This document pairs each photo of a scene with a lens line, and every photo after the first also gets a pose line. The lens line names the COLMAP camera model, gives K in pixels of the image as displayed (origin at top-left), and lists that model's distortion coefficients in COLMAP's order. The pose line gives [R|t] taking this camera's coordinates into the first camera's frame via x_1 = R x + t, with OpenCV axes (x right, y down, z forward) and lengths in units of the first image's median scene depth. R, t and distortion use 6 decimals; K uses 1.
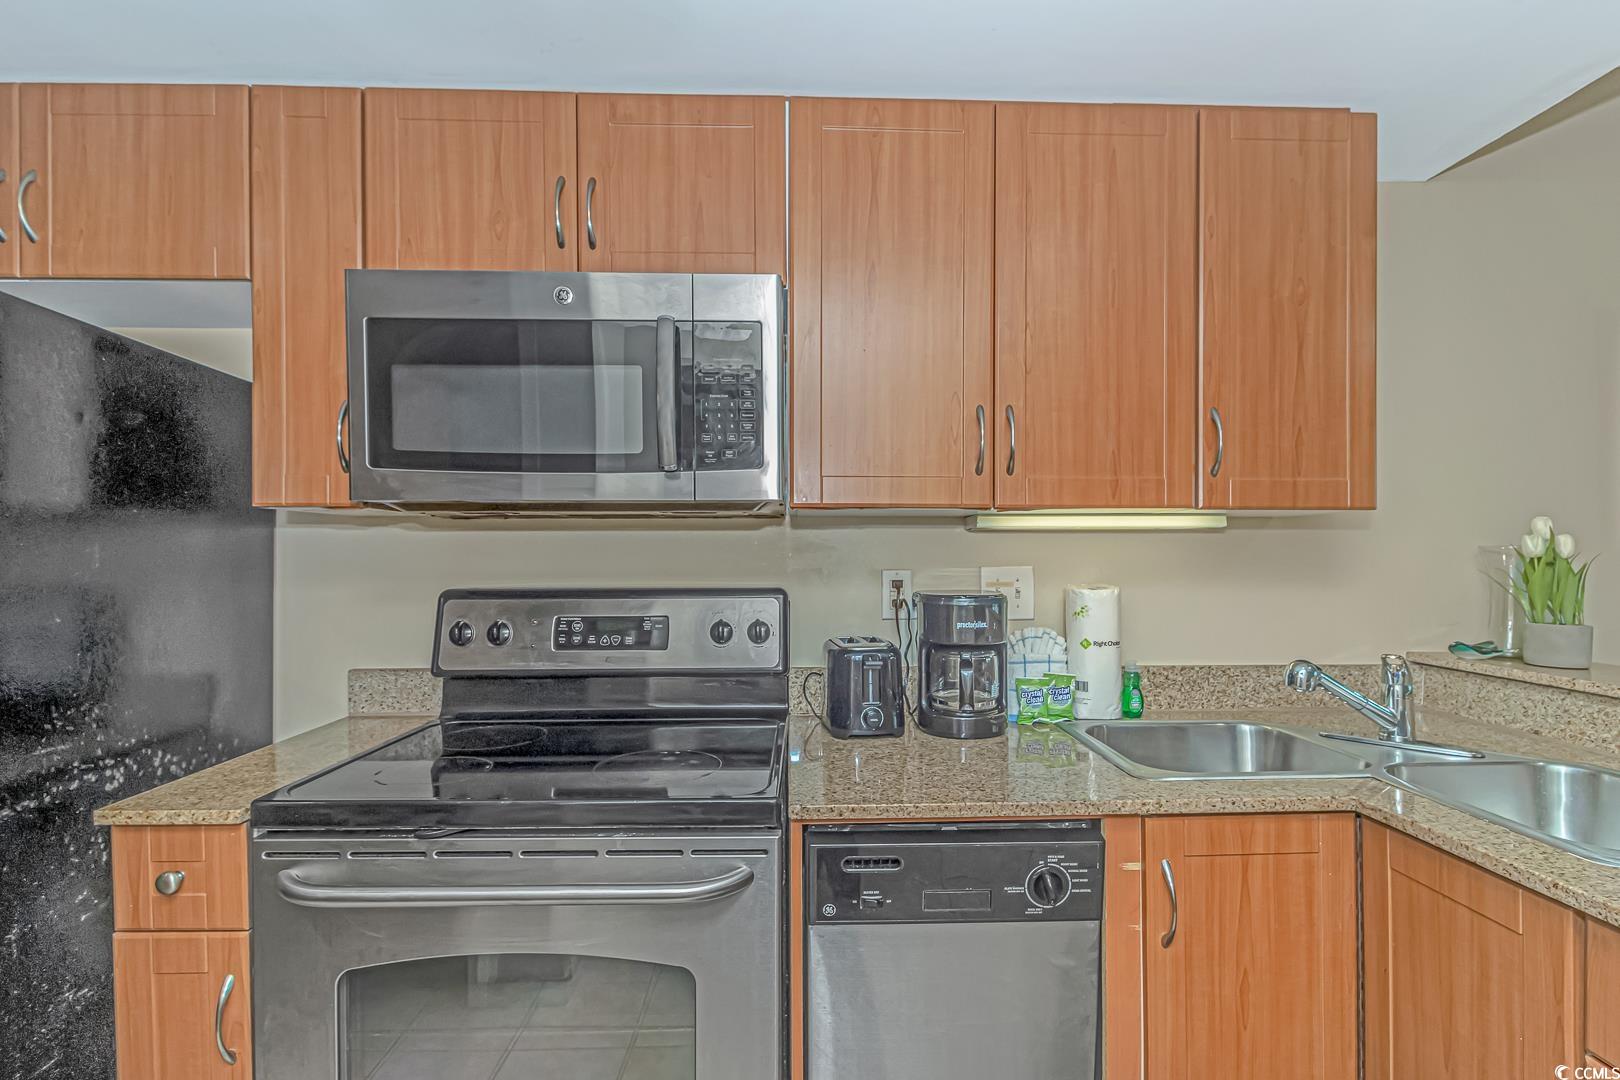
lens RADIAL K [[750.0, 0, 810.6], [0, 750.0, 550.6], [0, 0, 1]] dist [0.001452, -0.012998]
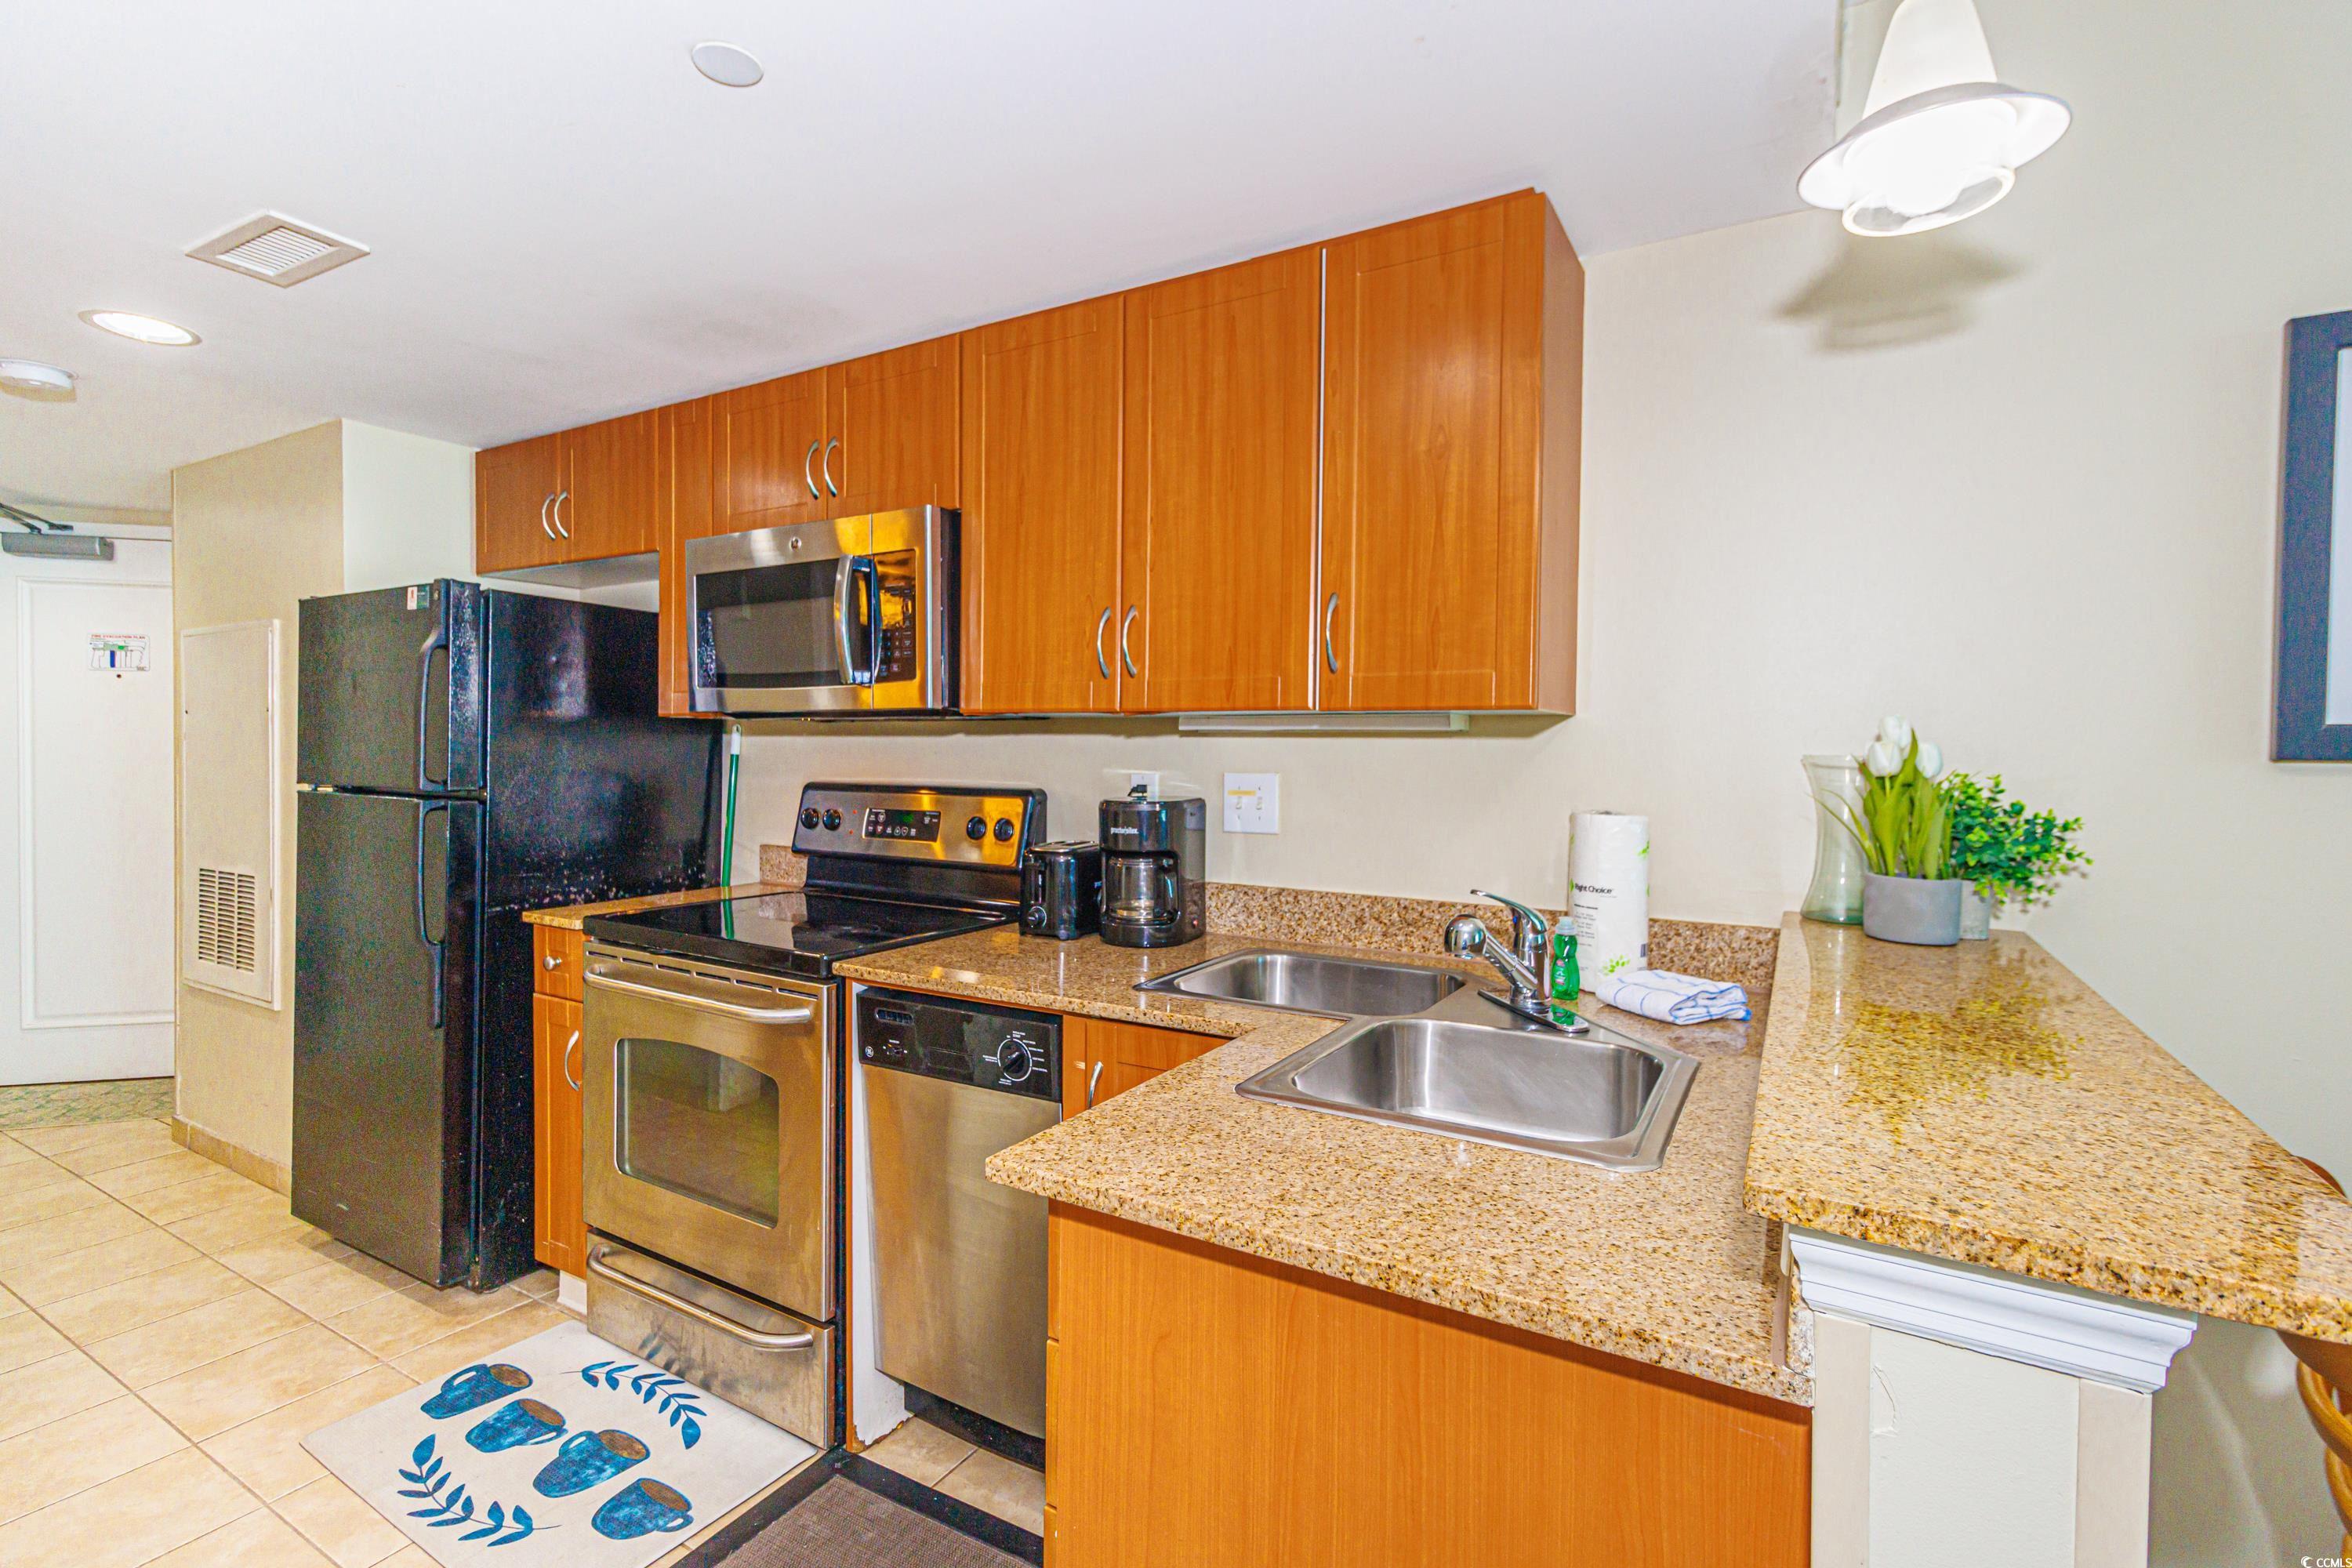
lens RADIAL K [[1080.9, 0, 1171.7], [0, 1080.9, 775.1], [0, 0, 1]] dist [0.002016, 0.001451]
pose [[0.843141, 0.022434, -0.537225, 1.050099], [-0.010293, 0.999620, 0.025589, -0.010324], [0.537594, -0.016046, 0.843051, -0.158180]]
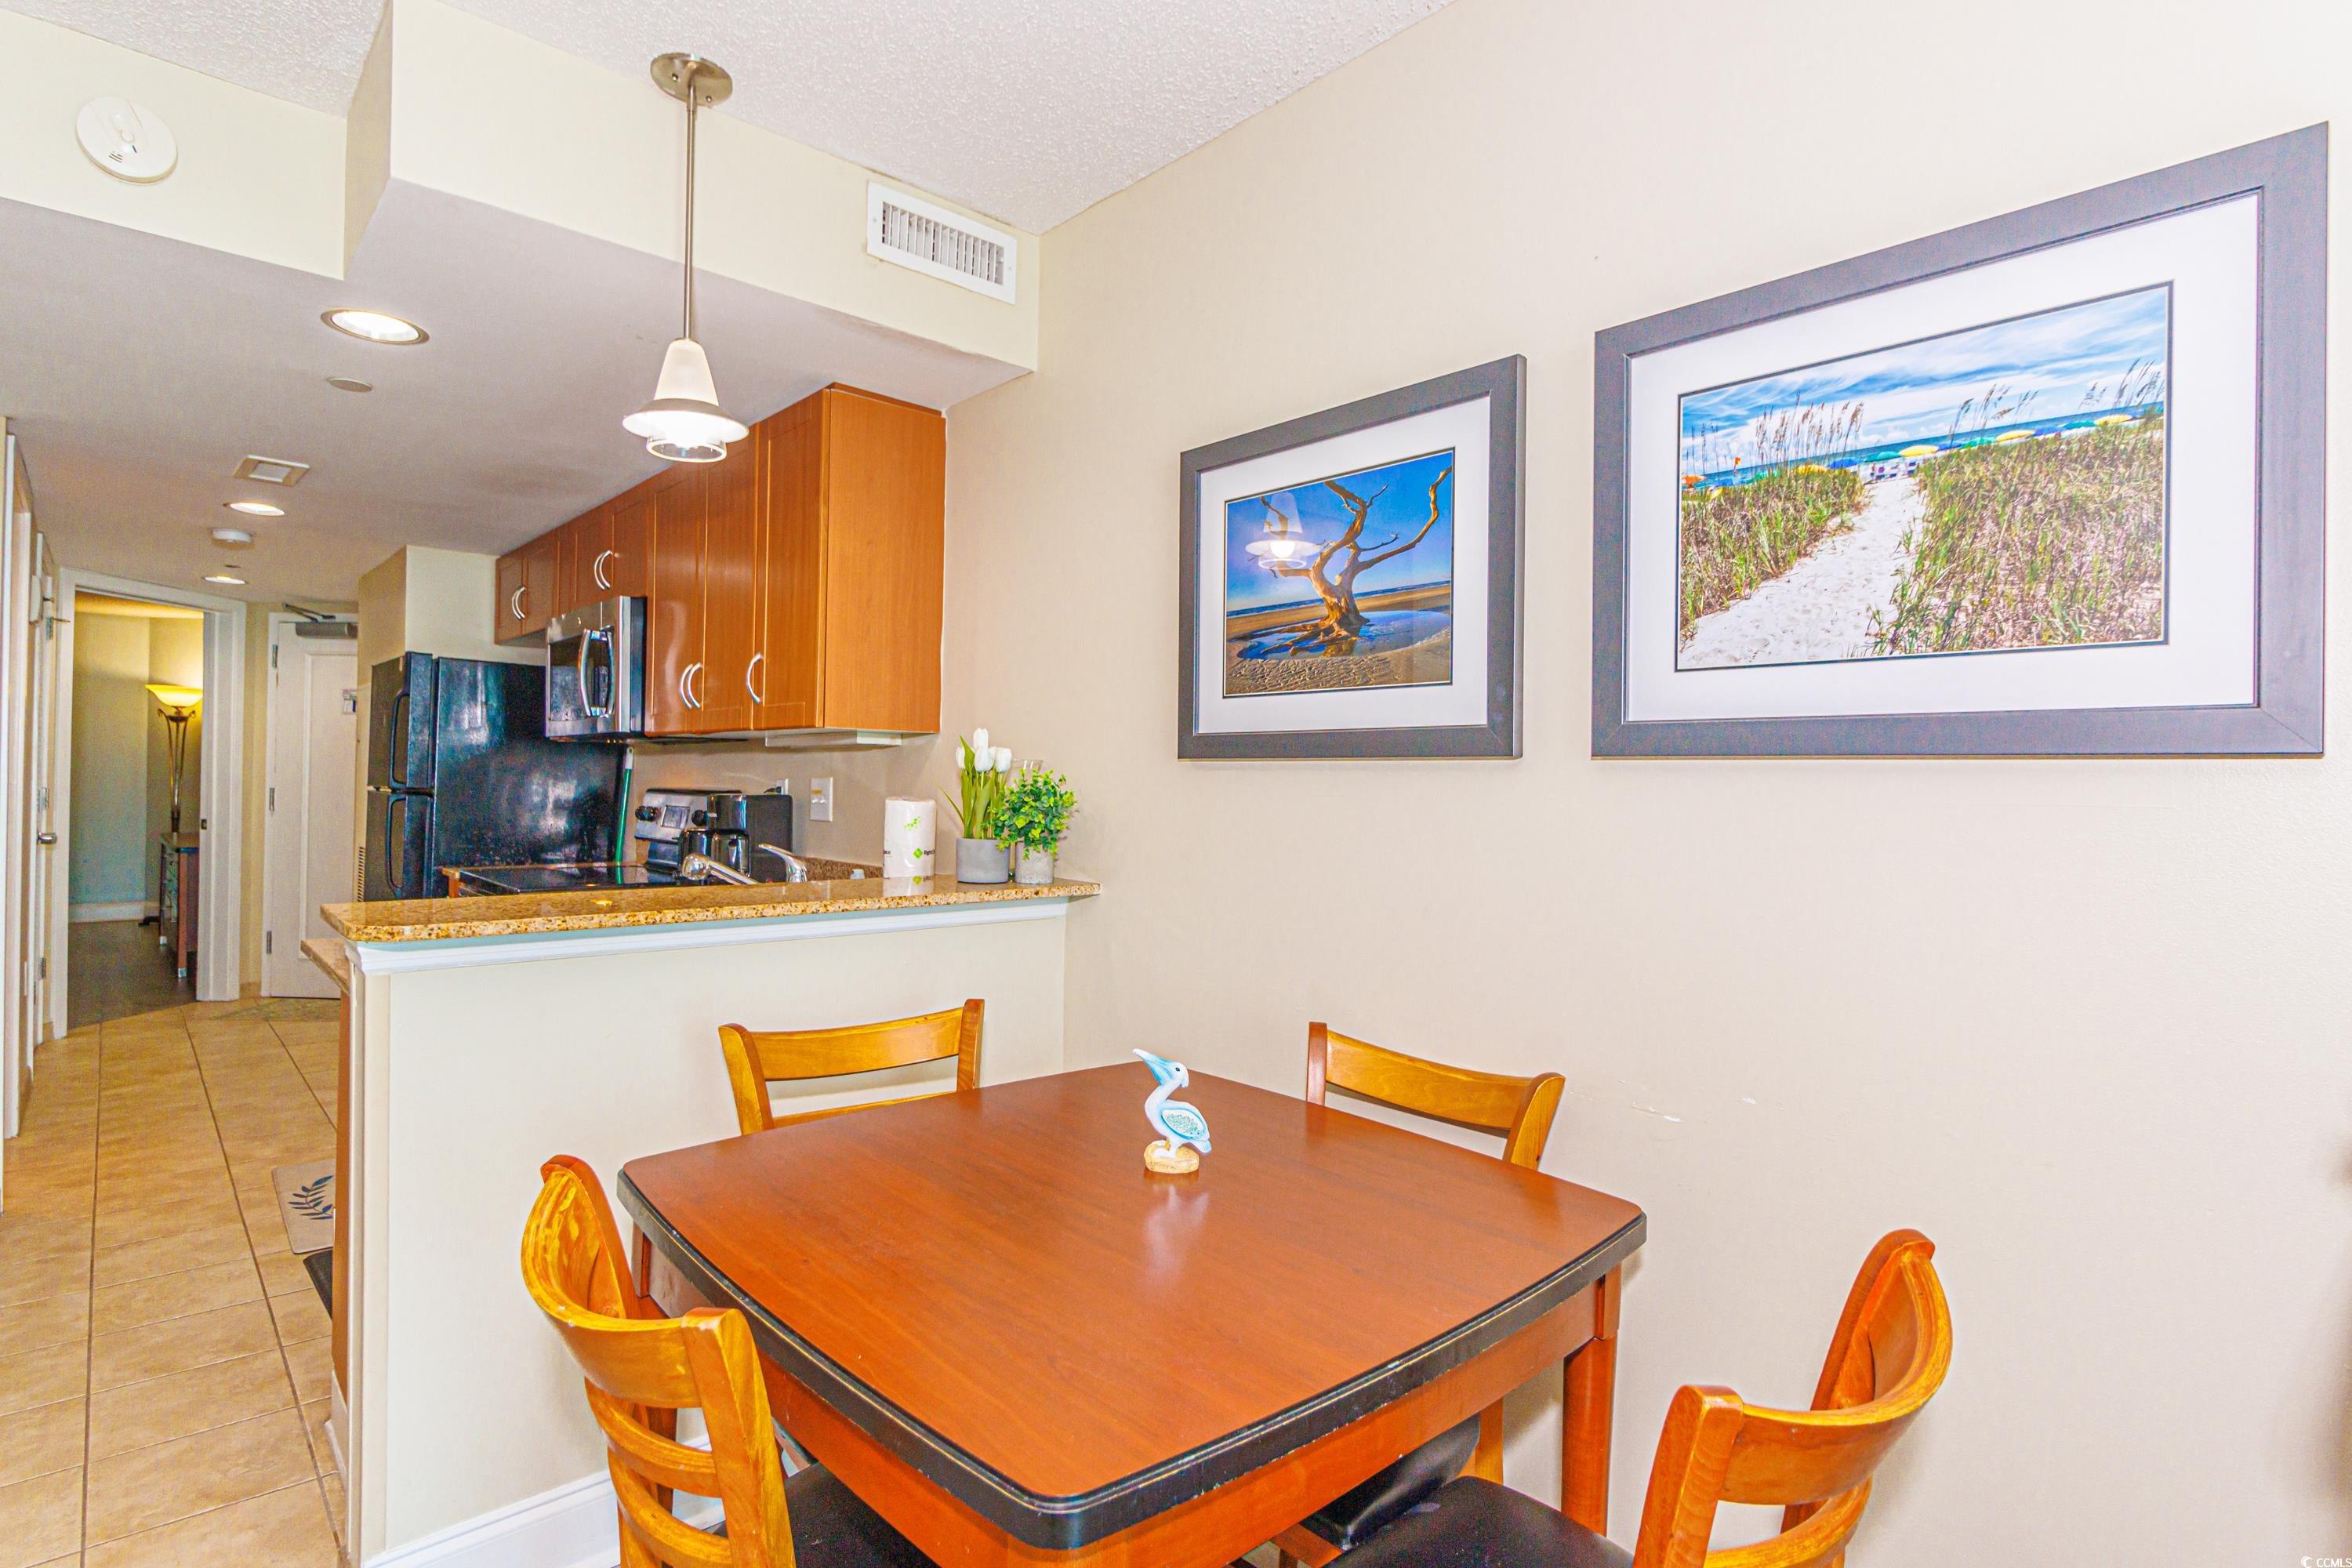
lens RADIAL K [[1172.9, 0, 1172.5], [0, 1172.9, 770.9], [0, 0, 1]] dist [-0.001049, -0.000116]
pose [[0.652711, 0.007948, -0.757566, 2.504384], [-0.013421, 0.999909, -0.001073, 0.003176], [0.757488, 0.010867, 0.652758, 0.196659]]
